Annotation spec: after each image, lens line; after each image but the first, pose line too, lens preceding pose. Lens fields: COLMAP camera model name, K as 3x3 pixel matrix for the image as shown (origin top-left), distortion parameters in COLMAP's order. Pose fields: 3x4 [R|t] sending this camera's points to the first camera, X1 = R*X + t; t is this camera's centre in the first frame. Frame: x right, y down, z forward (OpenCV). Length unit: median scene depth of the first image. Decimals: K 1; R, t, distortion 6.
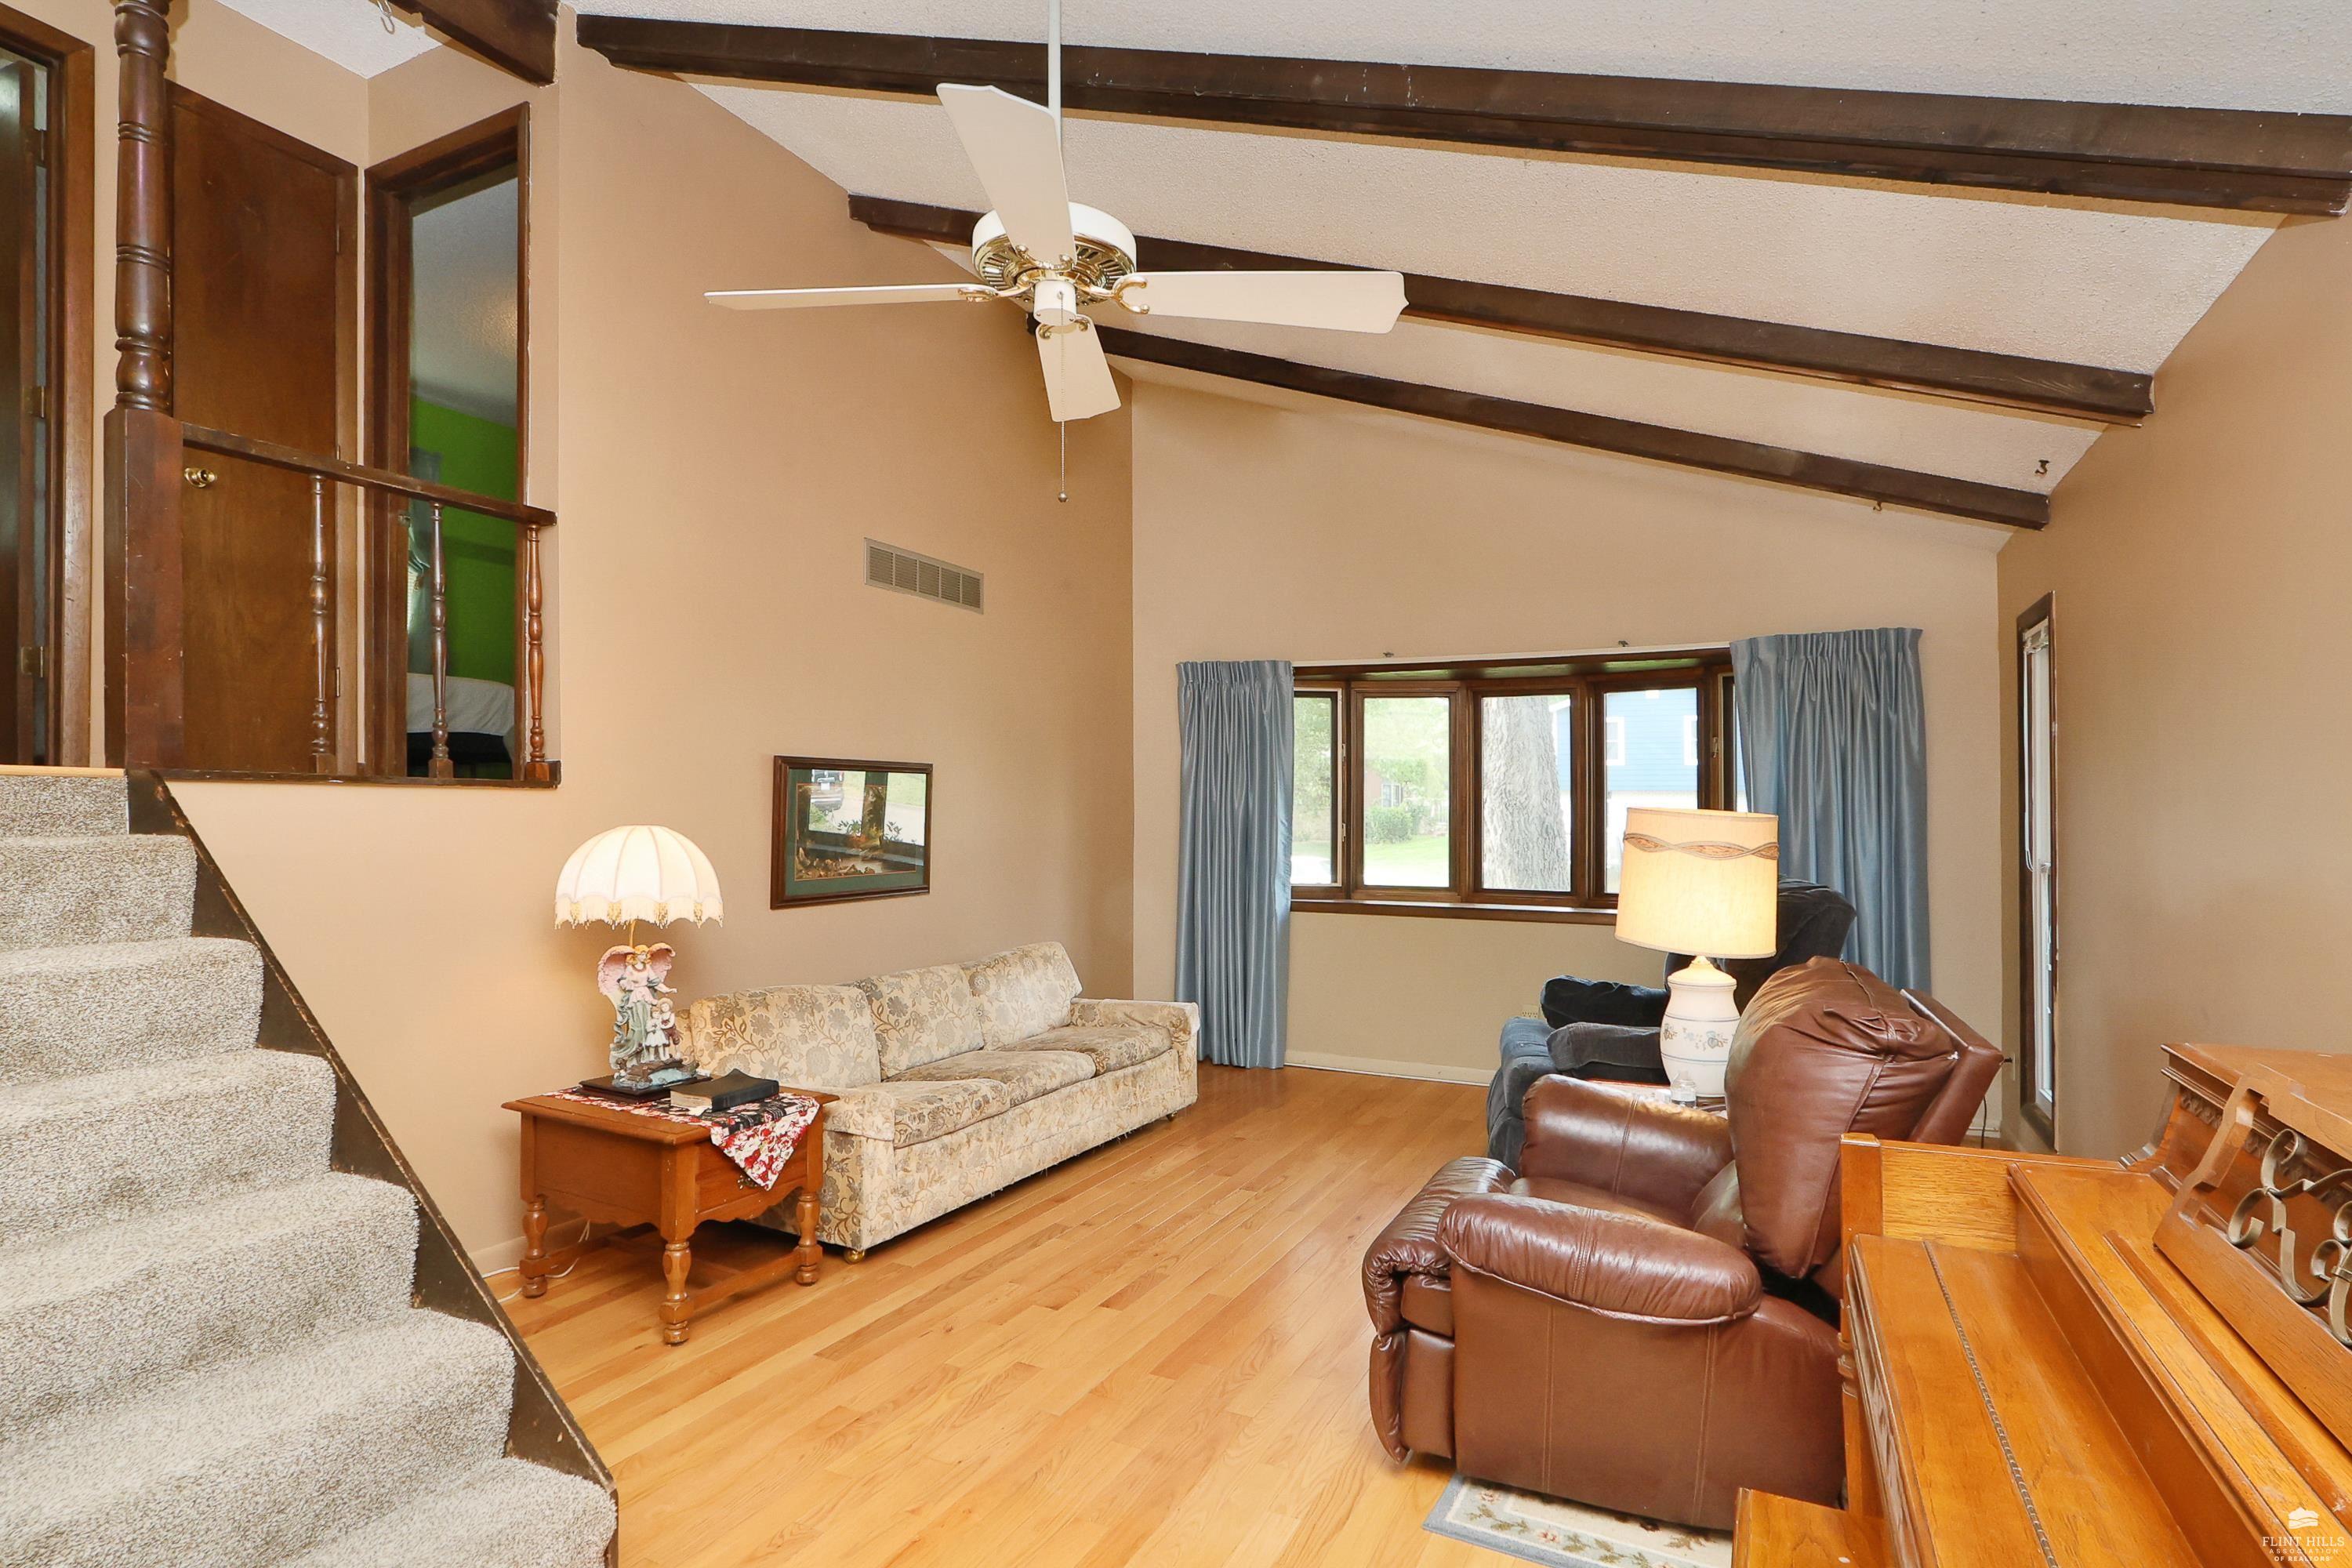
lens RADIAL K [[1203.6, 0, 1179.7], [0, 1203.6, 792.4], [0, 0, 1]] dist [-0.007920, 0.001164]
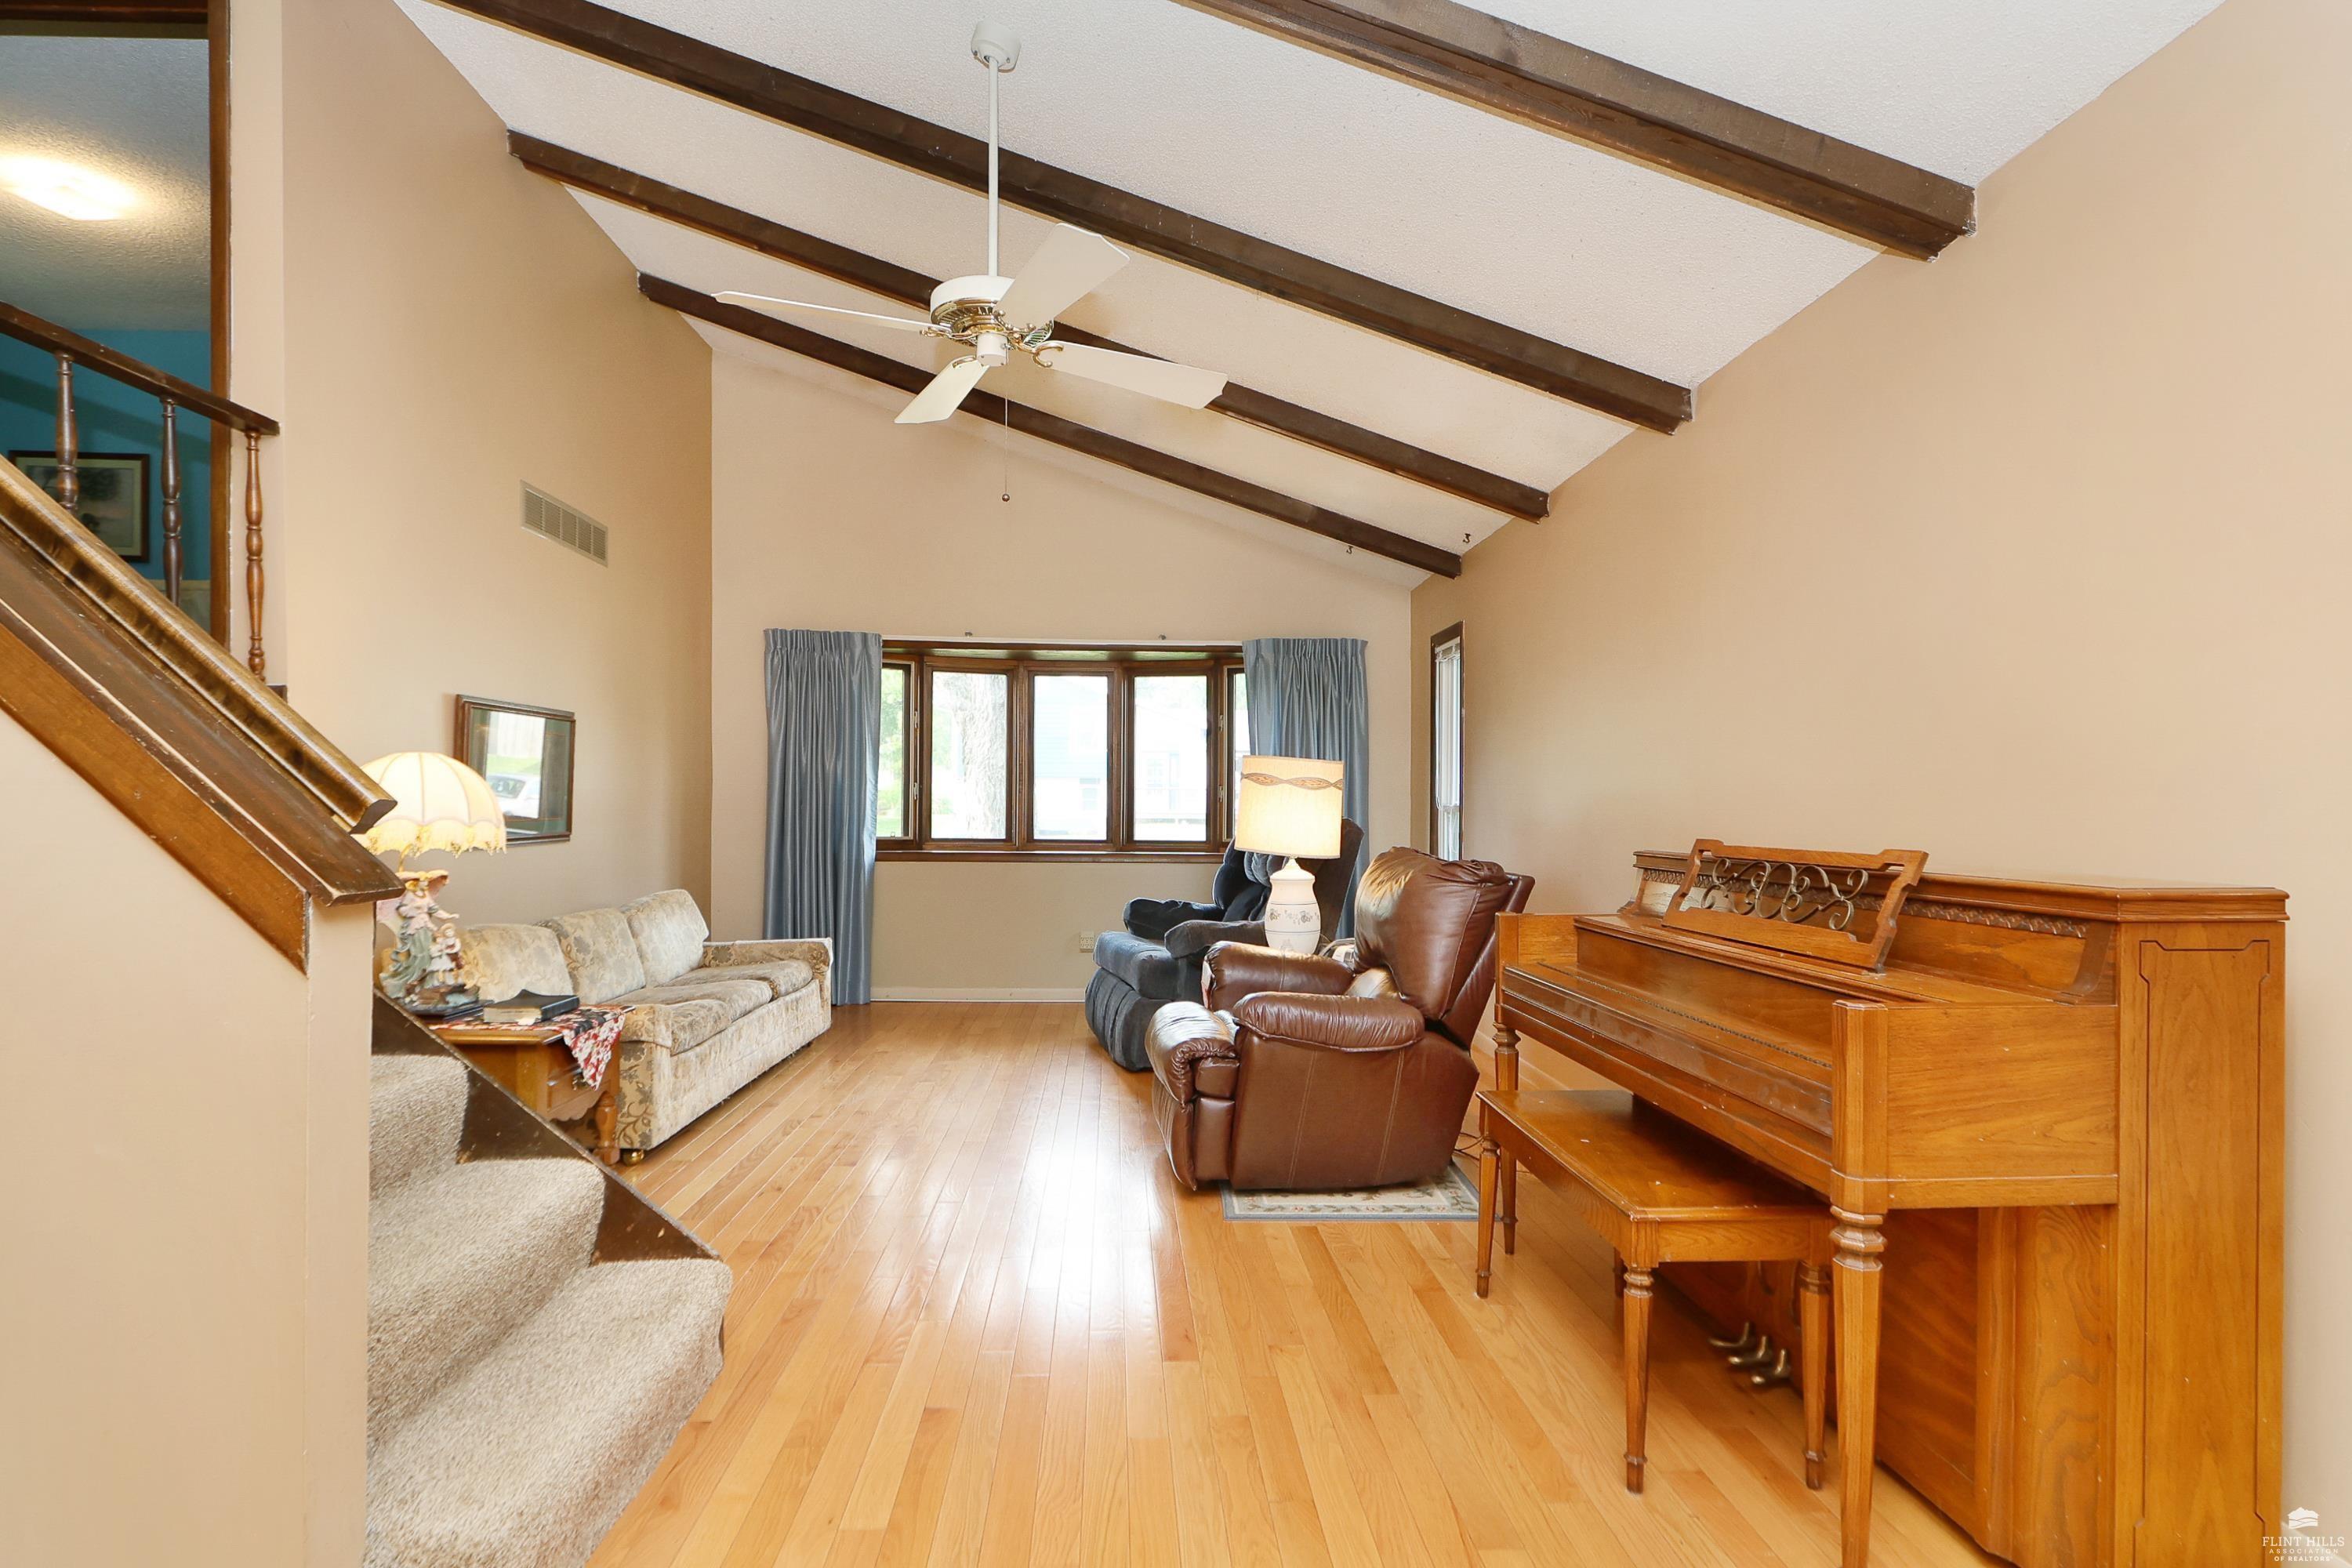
lens RADIAL K [[1203.6, 0, 1166.5], [0, 1203.6, 795.2], [0, 0, 1]] dist [-0.007920, 0.001164]
pose [[0.876504, 0.002910, 0.481386, -0.328801], [-0.008508, 0.999919, 0.009446, 0.041137], [-0.481319, -0.012375, 0.876458, -0.149941]]
